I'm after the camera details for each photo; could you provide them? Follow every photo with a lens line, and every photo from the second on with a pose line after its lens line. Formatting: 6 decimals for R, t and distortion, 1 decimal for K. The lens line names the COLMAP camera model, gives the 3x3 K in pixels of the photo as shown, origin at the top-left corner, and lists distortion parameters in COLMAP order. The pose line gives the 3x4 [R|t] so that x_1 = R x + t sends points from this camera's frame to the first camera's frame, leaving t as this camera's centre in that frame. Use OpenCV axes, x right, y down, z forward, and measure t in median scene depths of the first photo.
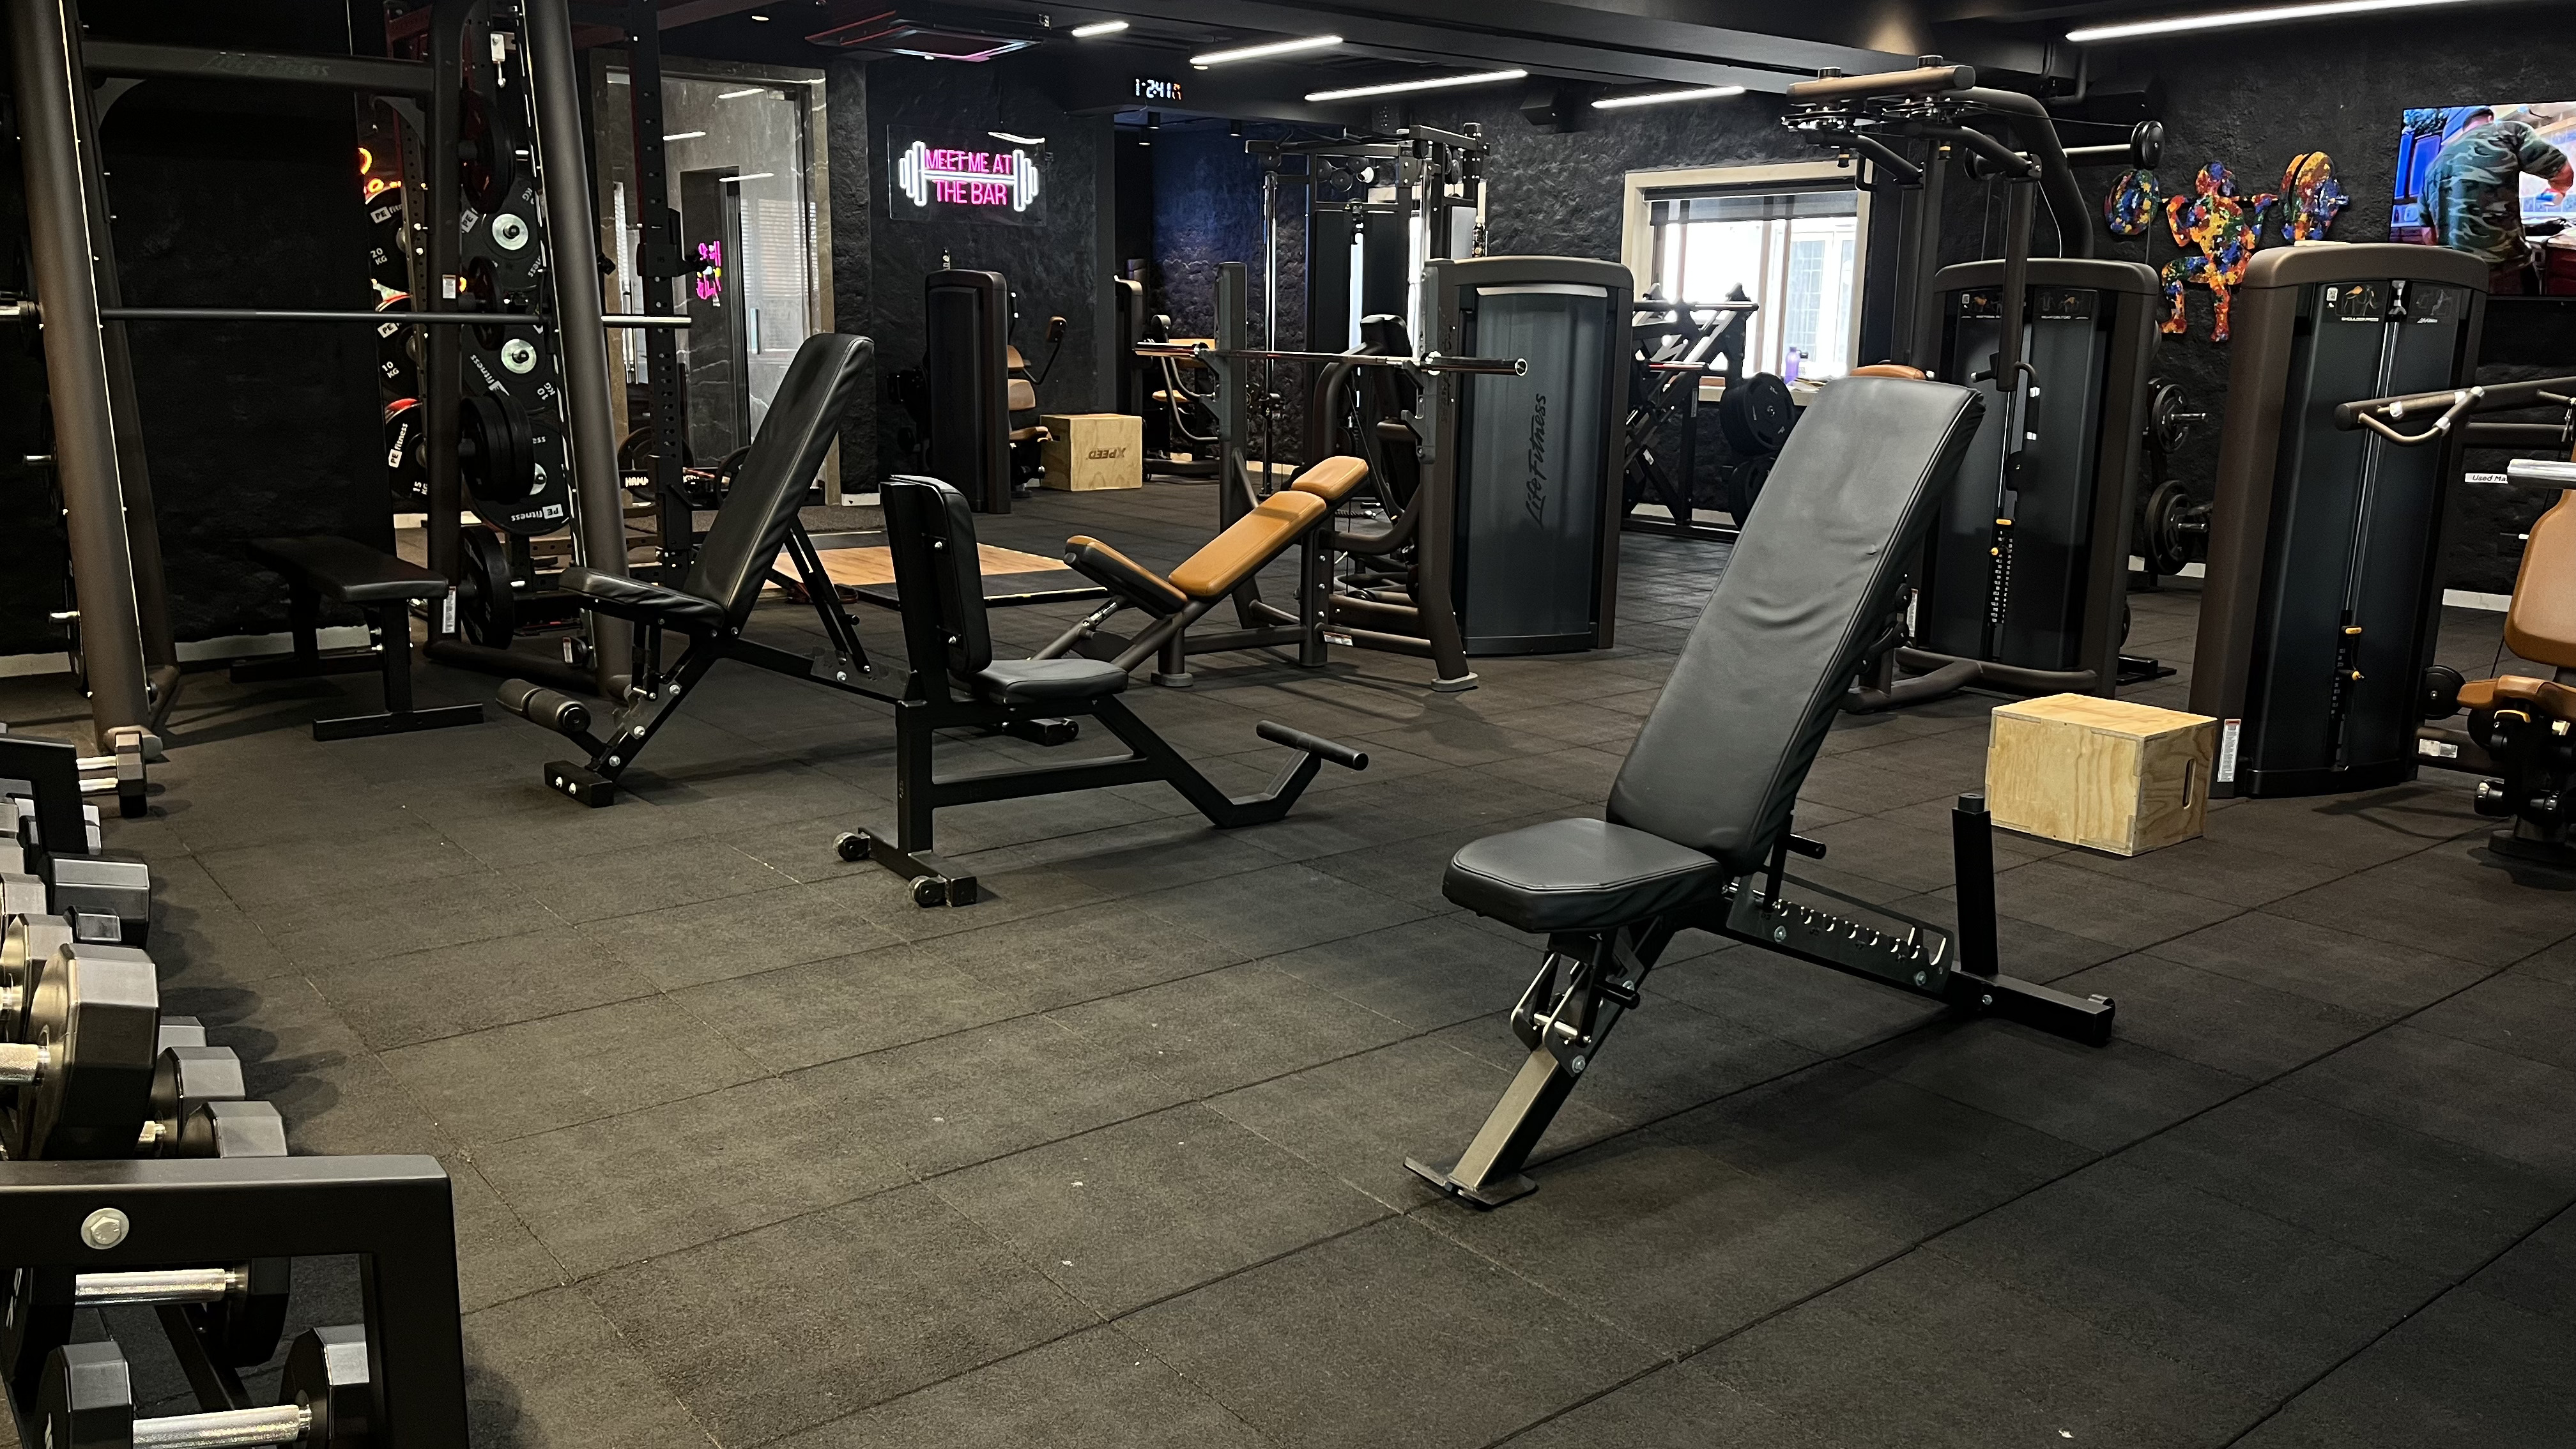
lens RADIAL K [[1946.9, 0, 1291.6], [0, 1946.9, 736.0], [0, 0, 1]] dist [0.060902, -0.078593]
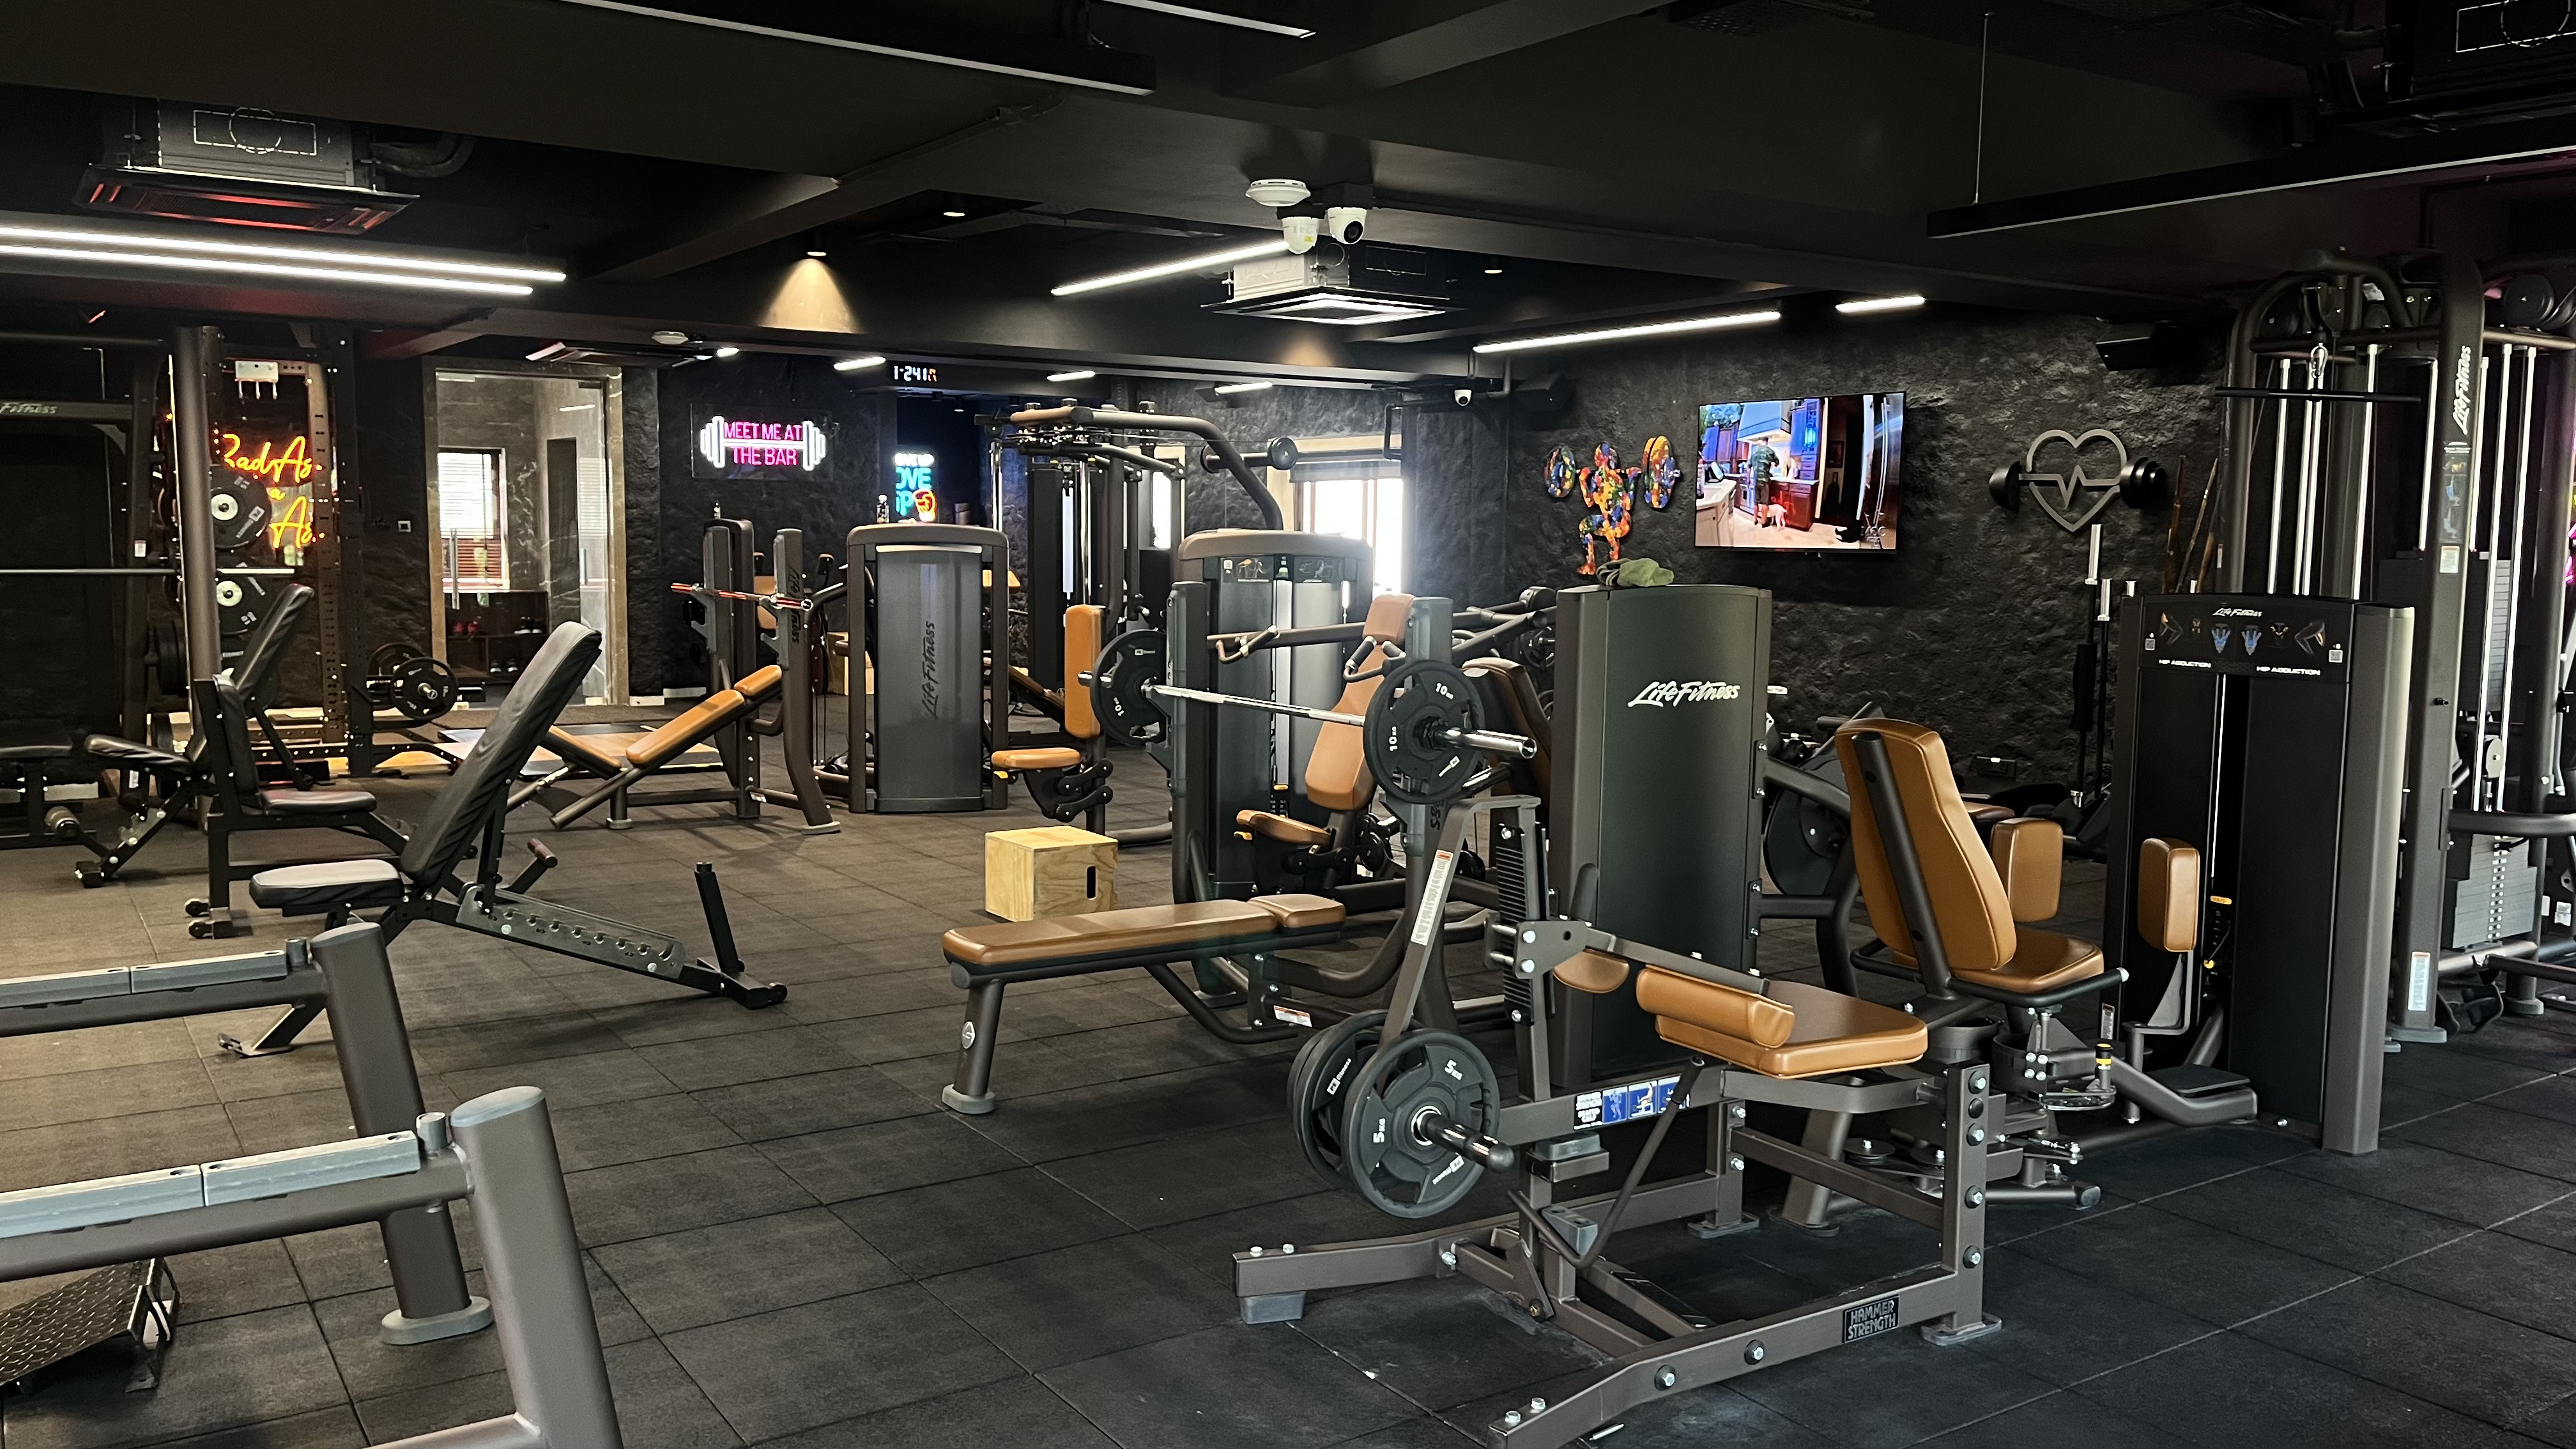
lens RADIAL K [[1946.9, 0, 1281.1], [0, 1946.9, 736.0], [0, 0, 1]] dist [0.060902, -0.078593]
pose [[0.996455, 0.006811, -0.083851, 0.355079], [-0.015813, 0.994114, -0.107176, 0.034099], [0.082627, 0.108122, 0.990698, -0.237271]]
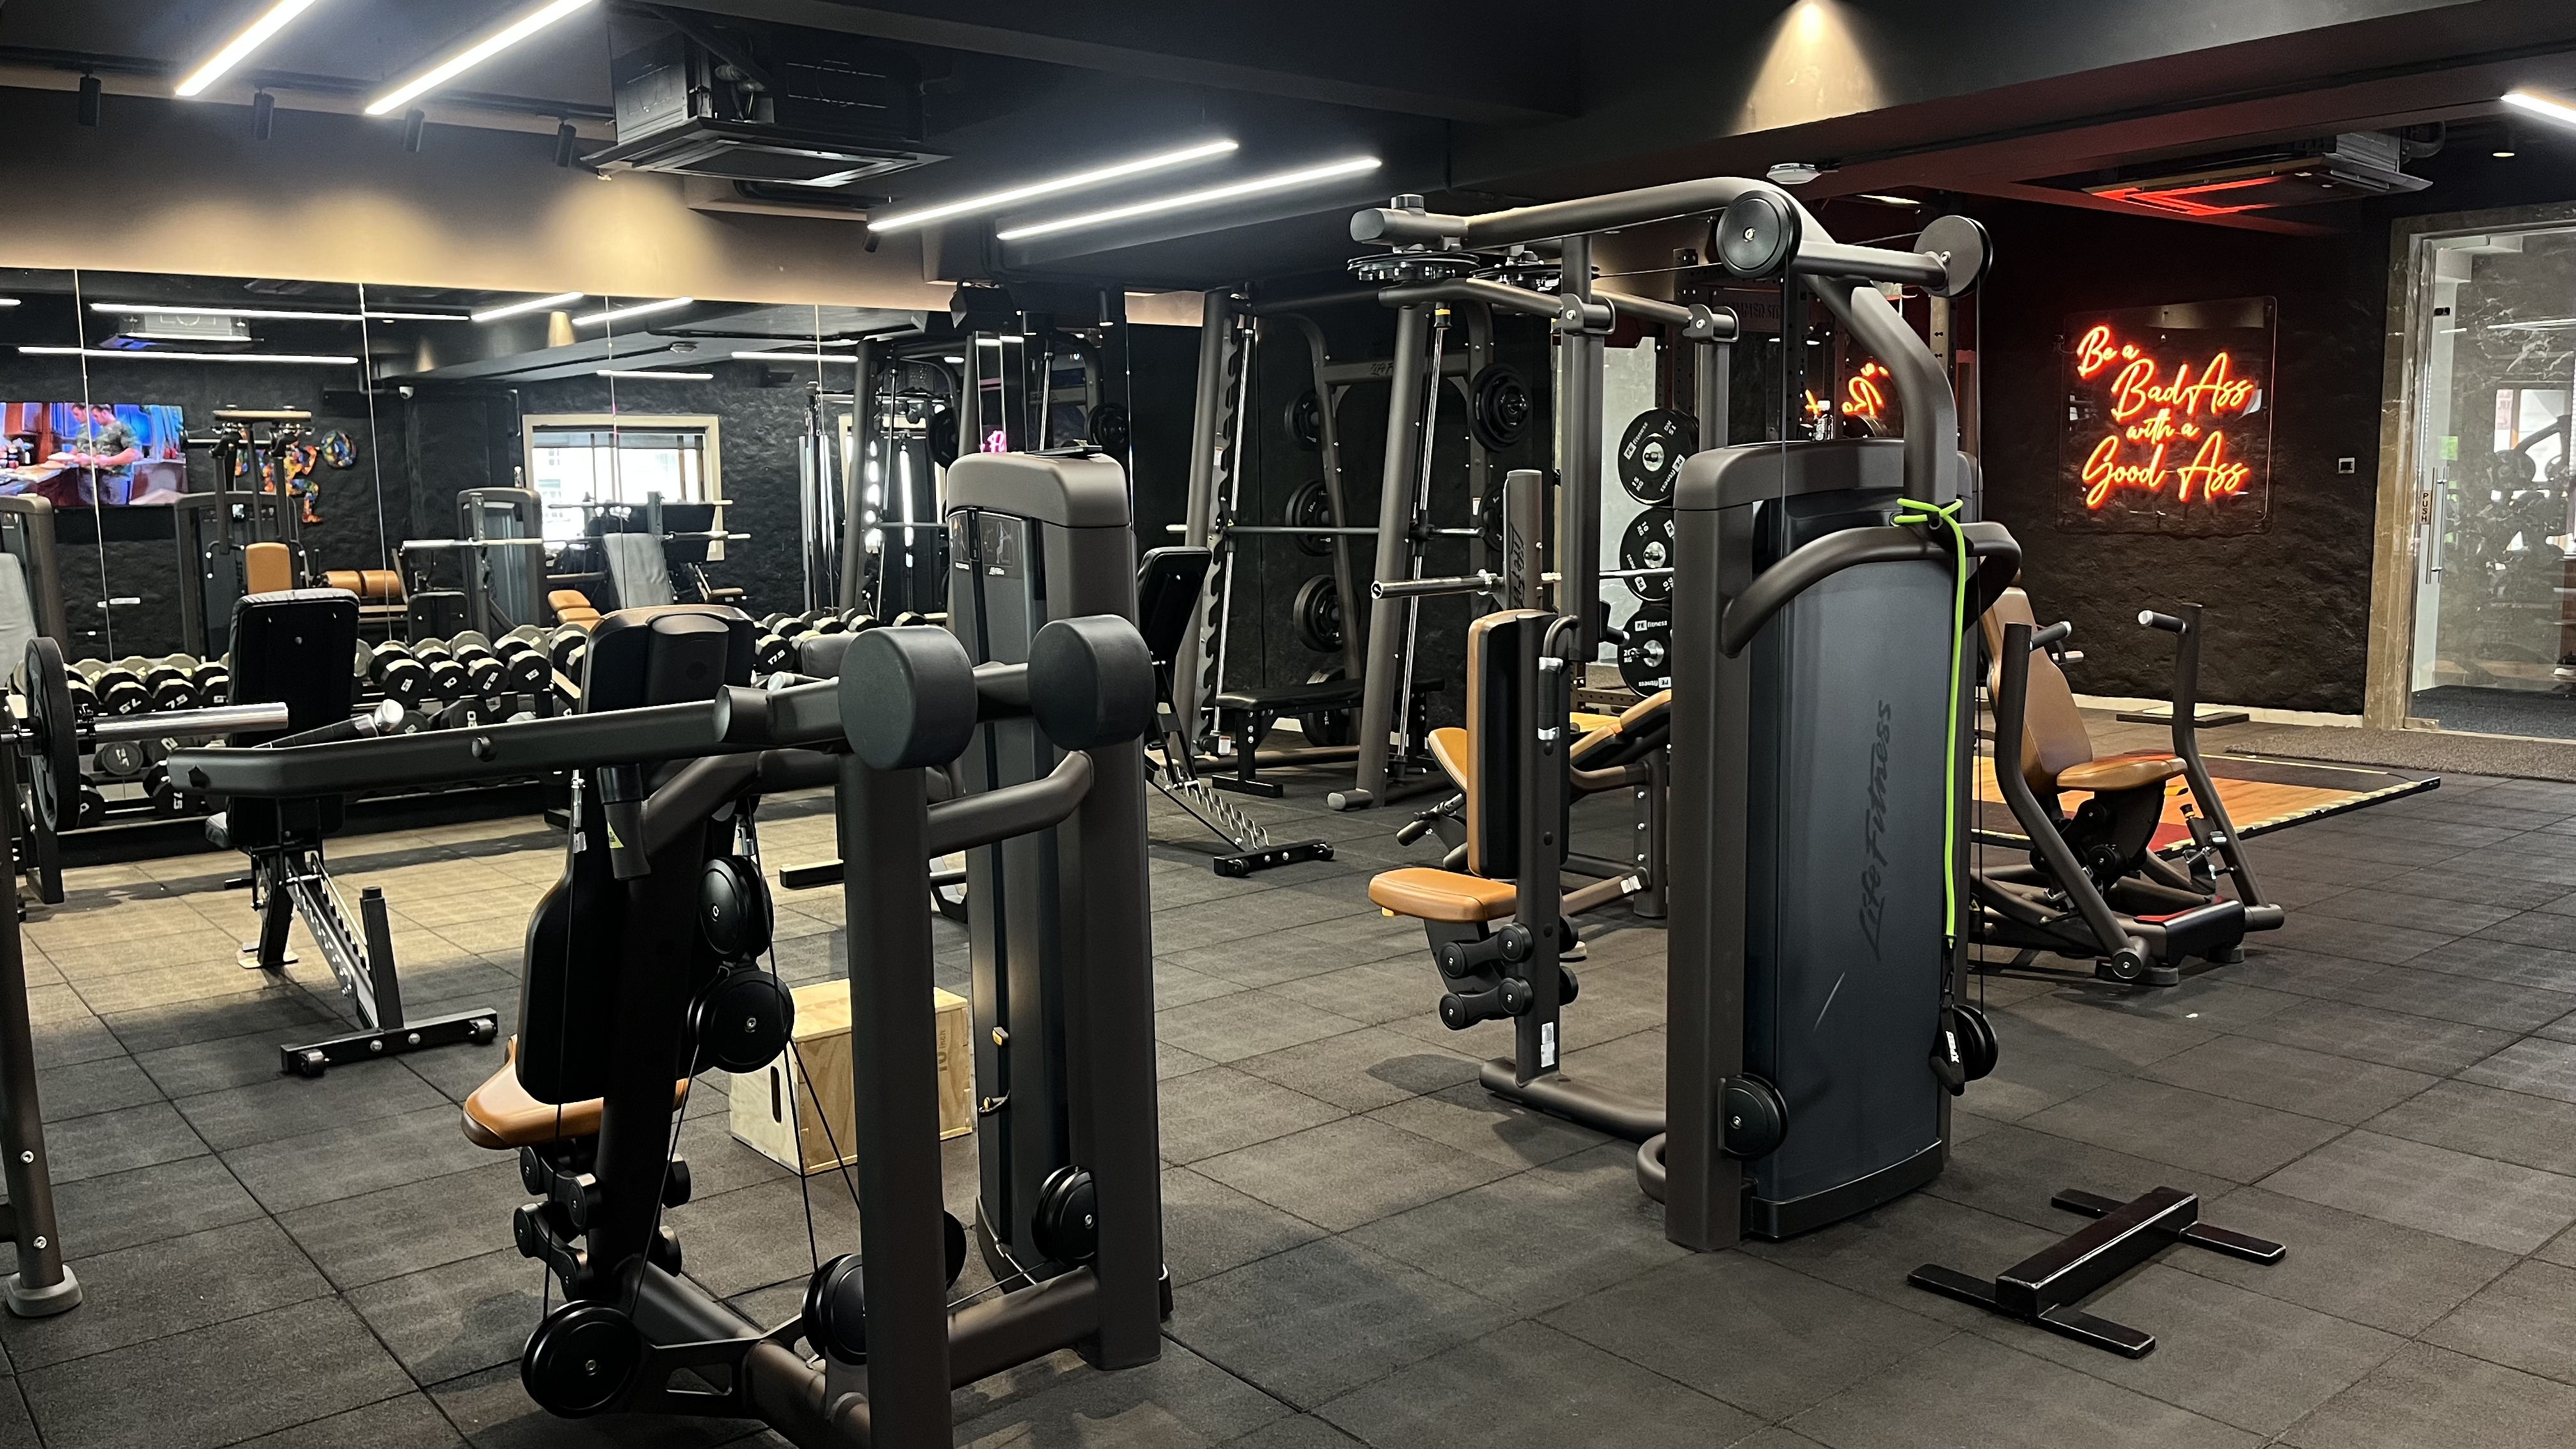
lens RADIAL K [[1946.9, 0, 1304.5], [0, 1946.9, 705.3], [0, 0, 1]] dist [0.060902, -0.078593]
pose [[0.027092, 0.098125, -0.994805, 0.621447], [-0.193180, 0.976925, 0.091100, -0.128988], [0.980789, 0.189709, 0.045422, 0.562609]]
